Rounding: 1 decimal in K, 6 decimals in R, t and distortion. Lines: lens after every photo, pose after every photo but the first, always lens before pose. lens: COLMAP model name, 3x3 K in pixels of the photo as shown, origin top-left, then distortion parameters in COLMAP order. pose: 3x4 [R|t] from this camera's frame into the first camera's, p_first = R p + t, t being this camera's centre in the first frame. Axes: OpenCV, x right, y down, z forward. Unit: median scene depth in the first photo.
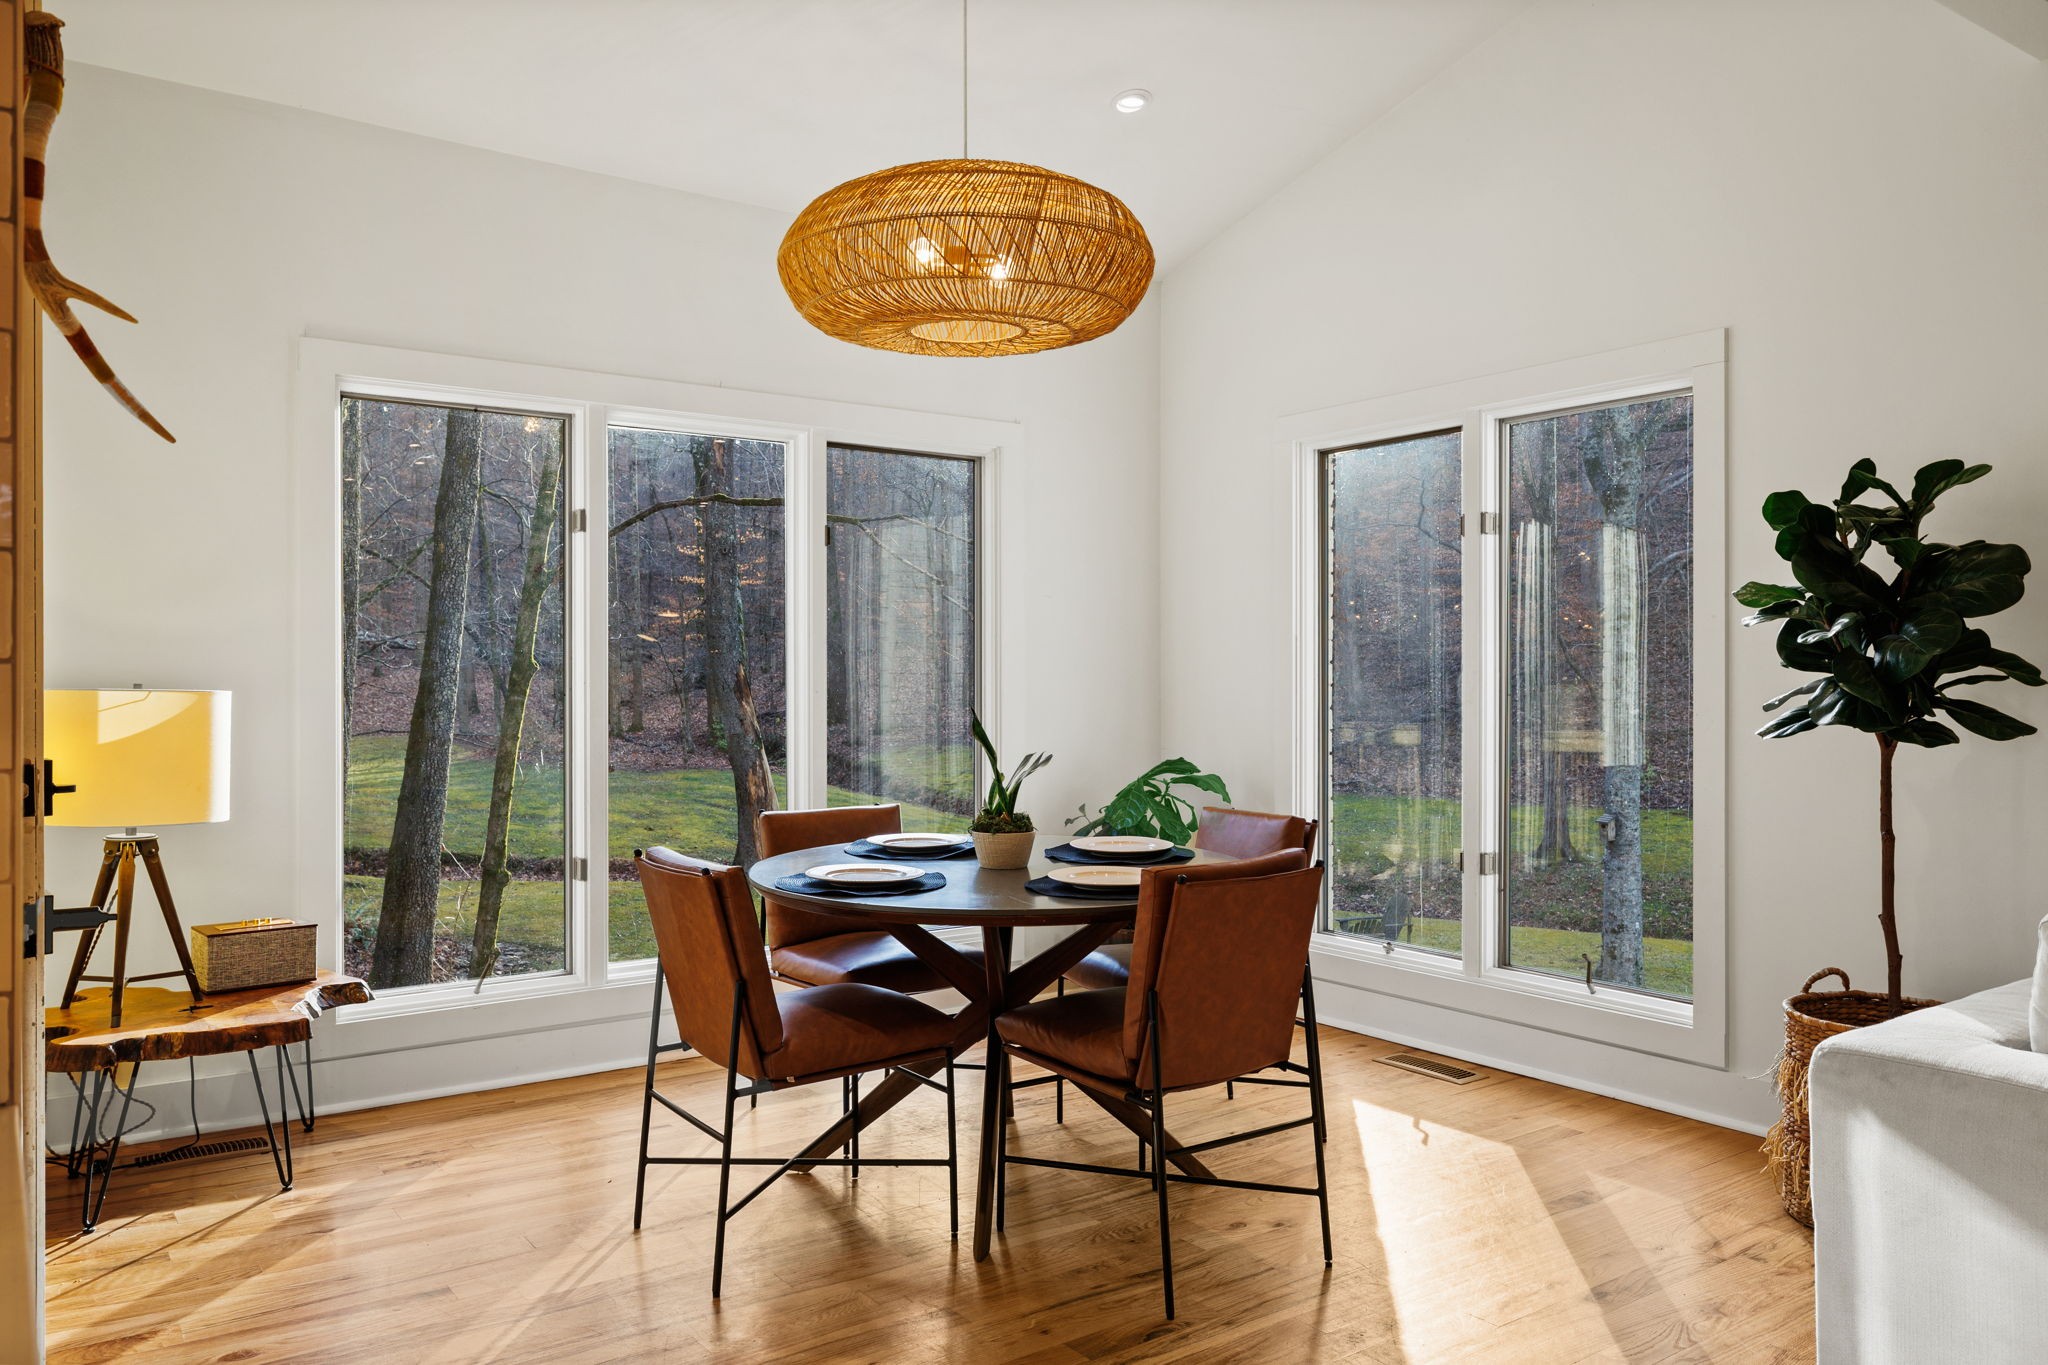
lens RADIAL K [[1465.6, 0, 1023.9], [0, 1465.6, 688.6], [0, 0, 1]] dist [0.013083, 0.003249]
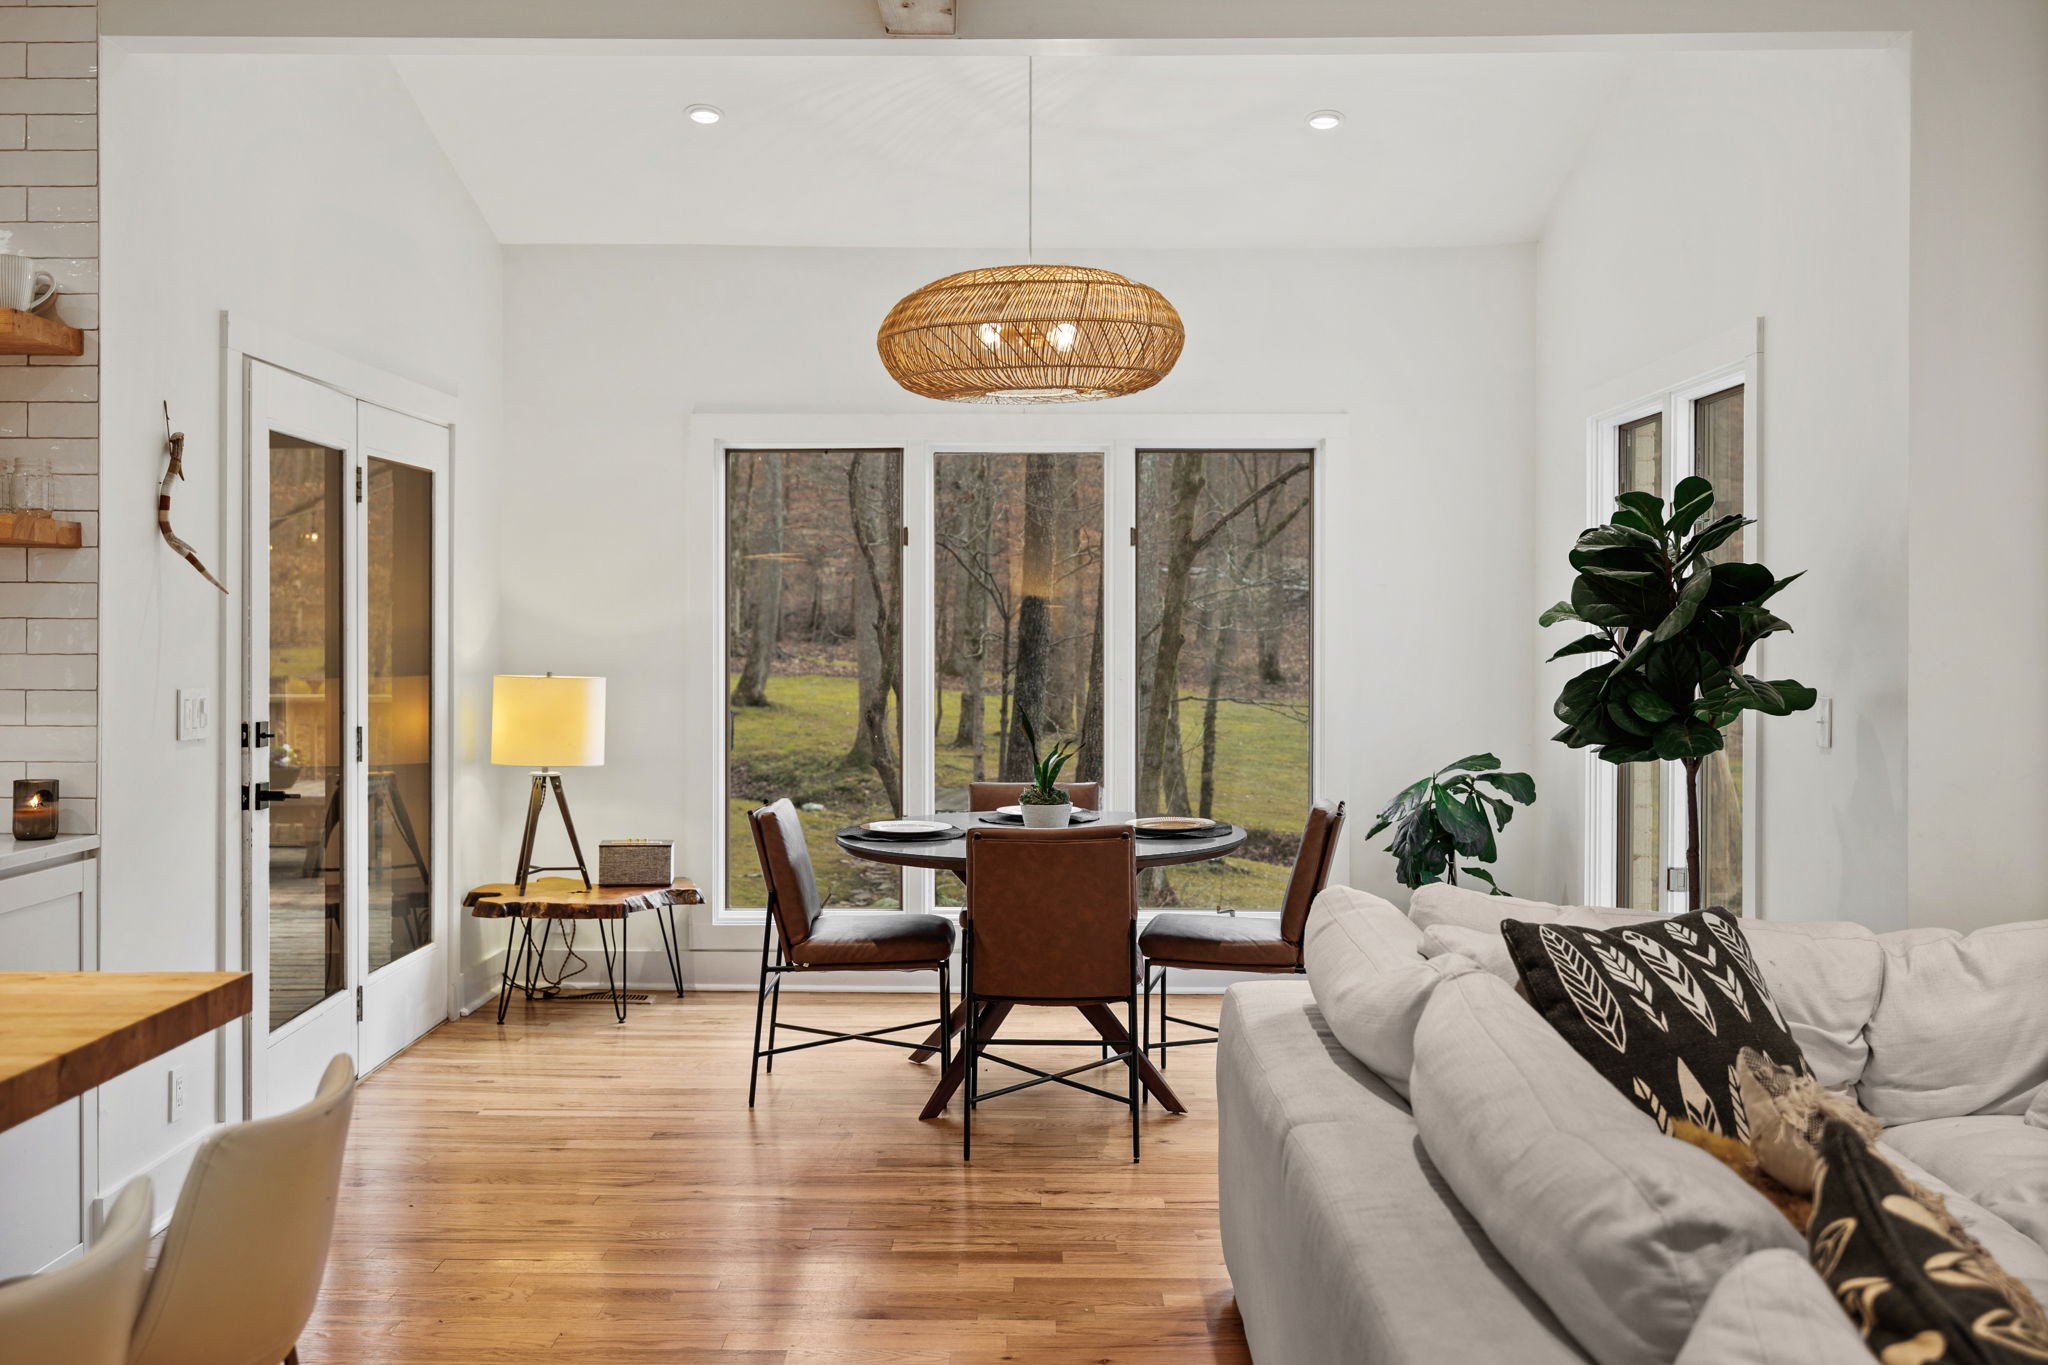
lens RADIAL K [[1970.5, 0, 1012.5], [0, 1970.5, 636.4], [0, 0, 1]] dist [-0.009082, 0.000000]
pose [[0.814060, 0.005337, -0.580757, 0.915533], [-0.007447, 0.999971, -0.001249, -0.038960], [0.580734, 0.005342, 0.814076, -0.346731]]
